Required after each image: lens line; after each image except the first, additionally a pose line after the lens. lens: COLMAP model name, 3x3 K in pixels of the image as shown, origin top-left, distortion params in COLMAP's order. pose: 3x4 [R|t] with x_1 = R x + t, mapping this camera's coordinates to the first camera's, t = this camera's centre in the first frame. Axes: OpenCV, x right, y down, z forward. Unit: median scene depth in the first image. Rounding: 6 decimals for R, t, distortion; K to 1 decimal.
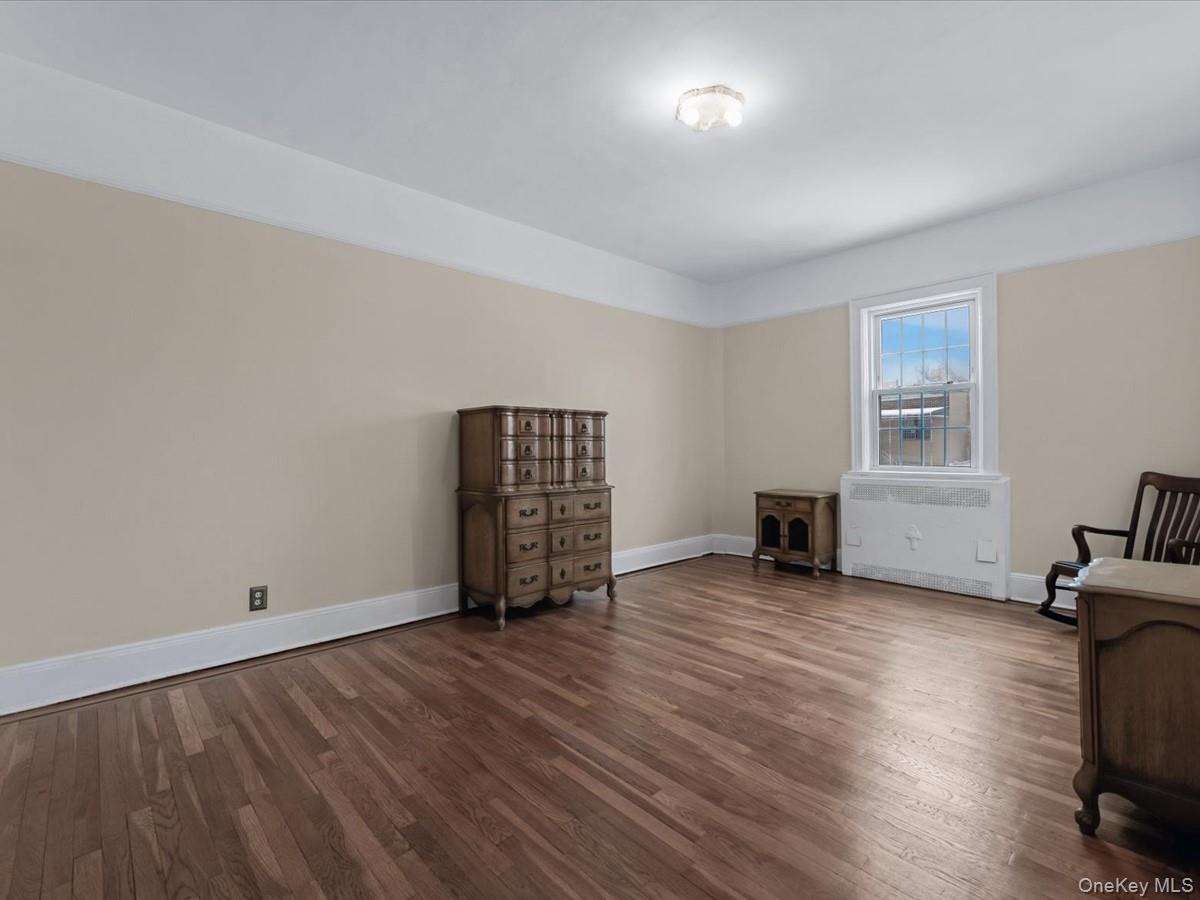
lens RADIAL K [[542.5, 0, 600.0], [0, 542.5, 450.0], [0, 0, 1]] dist [-0.000109, -0.000029]
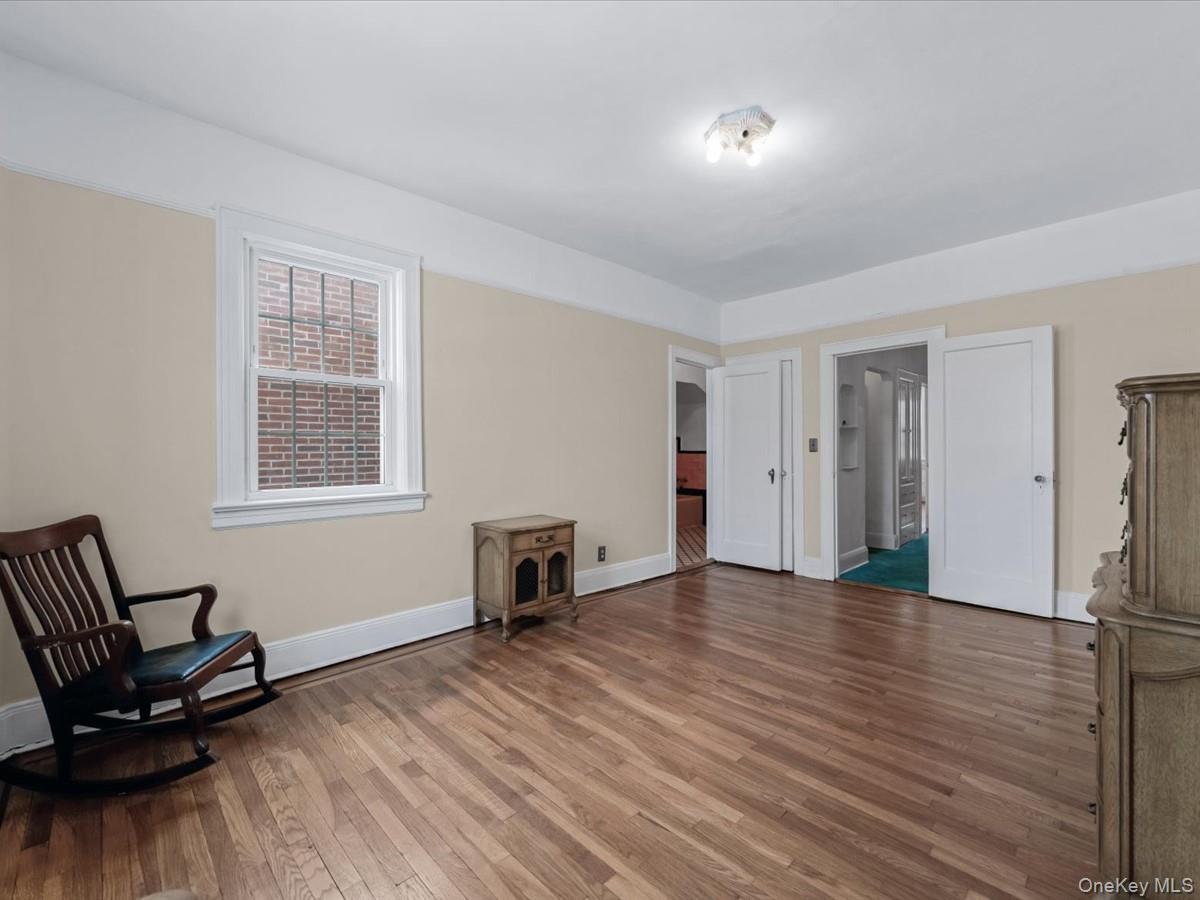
lens RADIAL K [[542.5, 0, 600.0], [0, 542.5, 450.0], [0, 0, 1]] dist [-0.000109, -0.000029]
pose [[-0.999173, 0.007347, -0.039983, 0.503983], [0.006922, 0.999918, 0.010758, -0.053269], [0.040059, 0.010473, -0.999142, 1.981598]]
